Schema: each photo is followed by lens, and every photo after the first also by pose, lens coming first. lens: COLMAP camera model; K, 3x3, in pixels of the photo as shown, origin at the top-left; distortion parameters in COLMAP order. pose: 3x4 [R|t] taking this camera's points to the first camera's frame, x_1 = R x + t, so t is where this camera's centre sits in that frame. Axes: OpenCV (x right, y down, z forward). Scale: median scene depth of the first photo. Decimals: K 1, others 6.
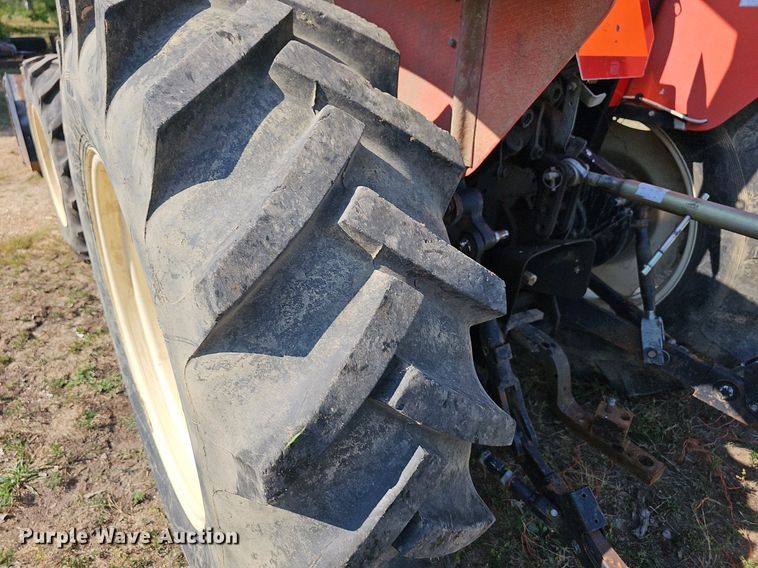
lens RADIAL K [[528.9, 0, 372.4], [0, 528.9, 285.5], [0, 0, 1]] dist [0.046211, -0.024501]
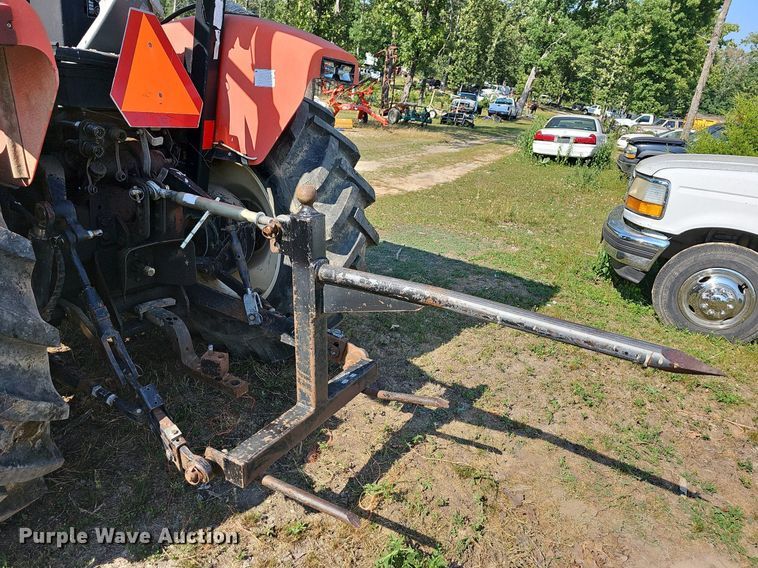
lens RADIAL K [[528.9, 0, 374.0], [0, 528.9, 295.3], [0, 0, 1]] dist [0.046211, -0.024501]
pose [[0.910572, -0.102098, 0.400544, 0.427315], [0.133886, 0.989625, -0.052115, 0.311664], [-0.391068, 0.101082, 0.914794, -0.733214]]
